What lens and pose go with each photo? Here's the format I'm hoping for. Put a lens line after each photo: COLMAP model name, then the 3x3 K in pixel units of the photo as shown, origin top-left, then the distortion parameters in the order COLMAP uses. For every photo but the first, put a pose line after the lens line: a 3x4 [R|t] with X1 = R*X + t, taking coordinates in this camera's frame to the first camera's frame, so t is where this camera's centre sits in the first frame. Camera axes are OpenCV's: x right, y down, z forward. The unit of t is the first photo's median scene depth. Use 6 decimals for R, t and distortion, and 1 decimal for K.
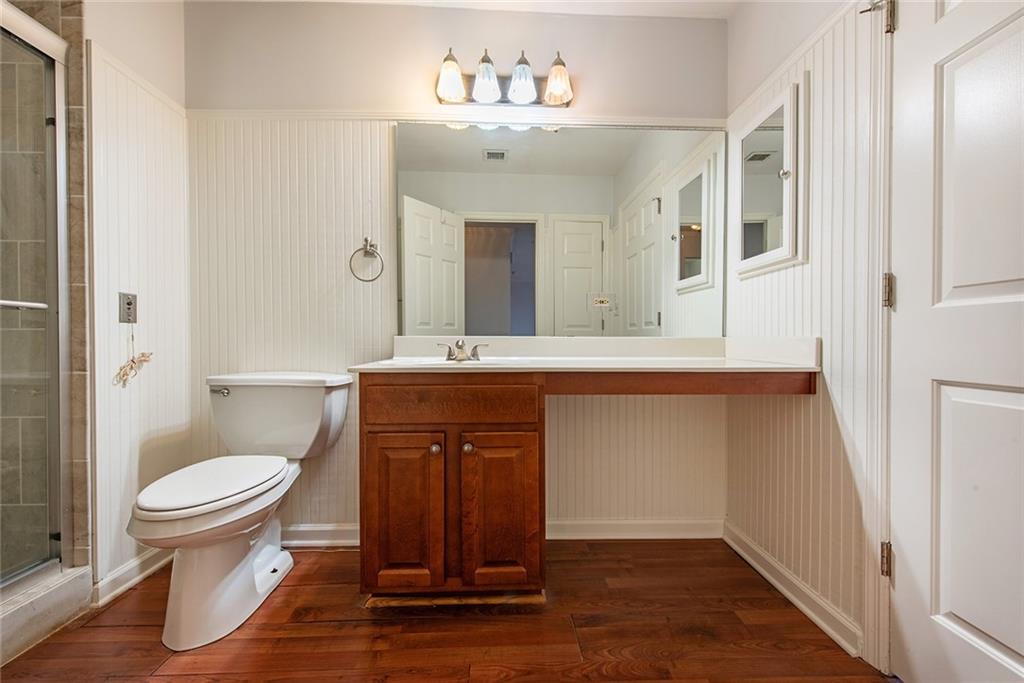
lens RADIAL K [[404.8, 0, 511.2], [0, 404.8, 344.0], [0, 0, 1]] dist [0.011531, -0.003303]
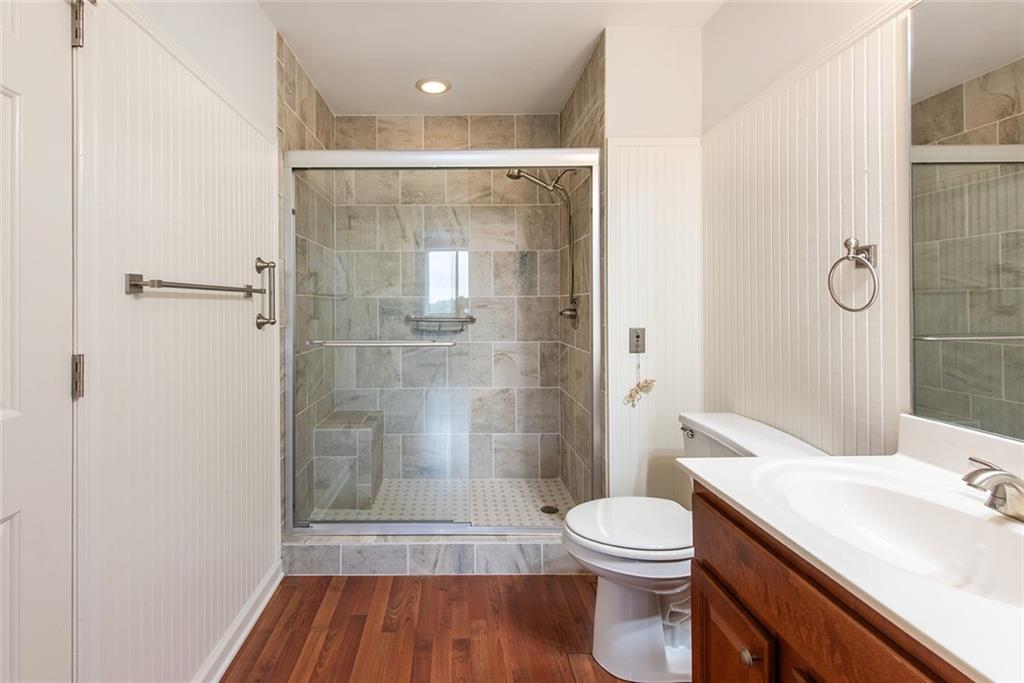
lens RADIAL K [[436.9, 0, 448.2], [0, 436.9, 303.6], [0, 0, 1]] dist [0.009354, -0.003829]
pose [[-0.033333, -0.008432, -0.999409, 0.374179], [-0.000812, 0.999964, -0.008410, -0.192343], [0.999444, 0.000531, -0.033339, 0.511887]]
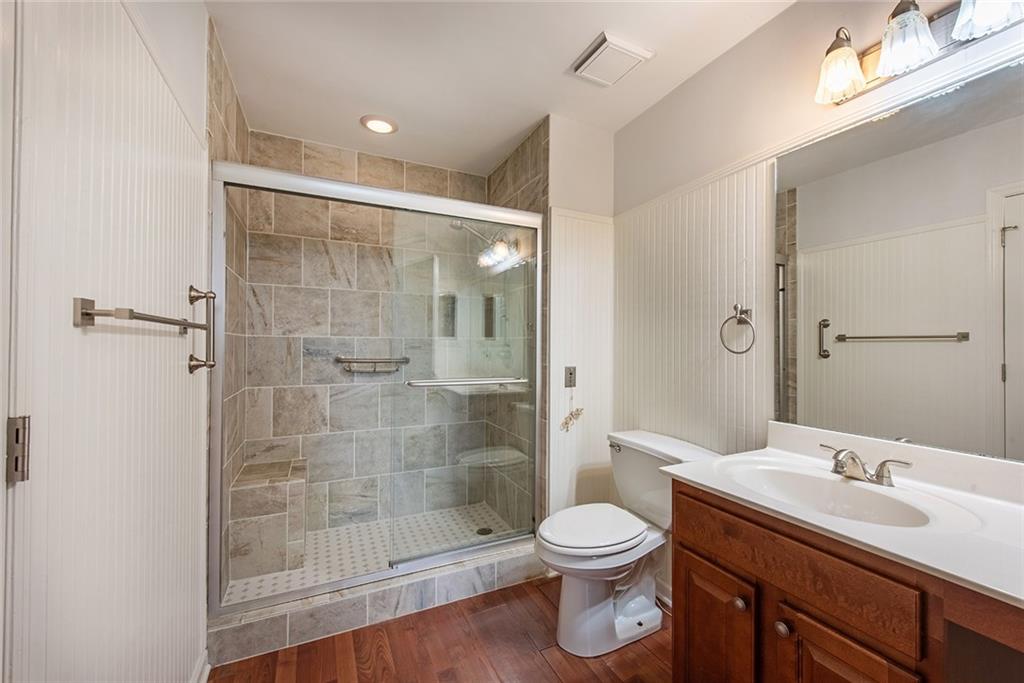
lens RADIAL K [[403.3, 0, 507.7], [0, 403.3, 343.7], [0, 0, 1]] dist [0.002748, -0.001758]
pose [[0.400701, -0.009272, -0.916162, 0.296592], [-0.008814, 0.999864, -0.013974, -0.191994], [0.916166, 0.013674, 0.400565, 0.230420]]
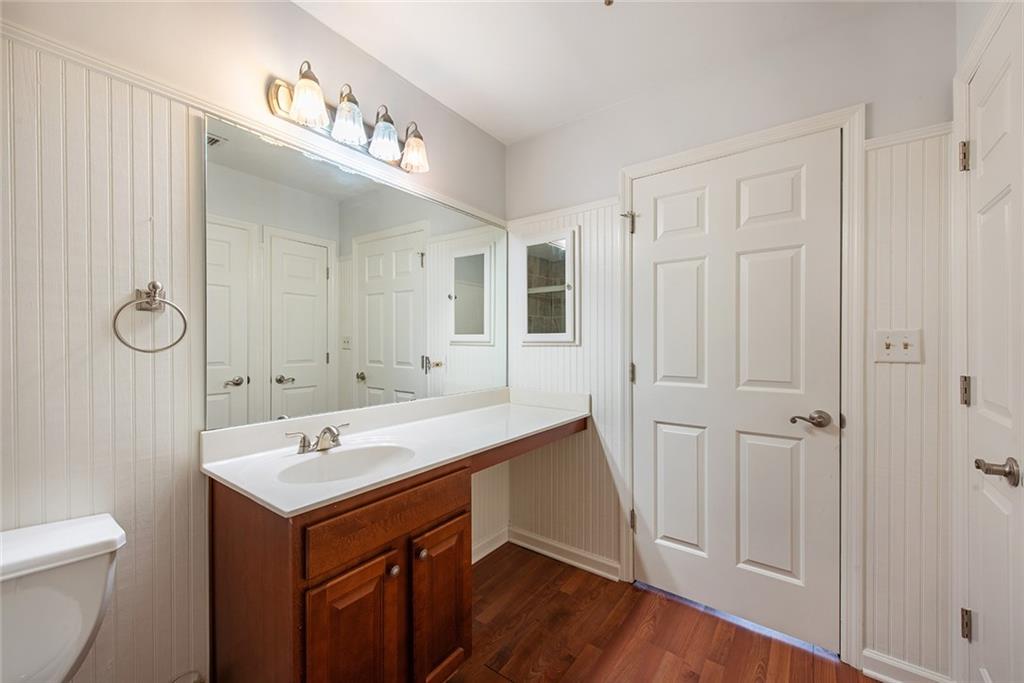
lens RADIAL K [[404.8, 0, 520.0], [0, 404.8, 341.3], [0, 0, 1]] dist [0.011531, -0.003303]
pose [[0.605998, -0.001690, 0.795464, -0.609056], [0.007961, 0.999961, -0.003941, -0.195209], [-0.795426, 0.008721, 0.605988, 0.212002]]
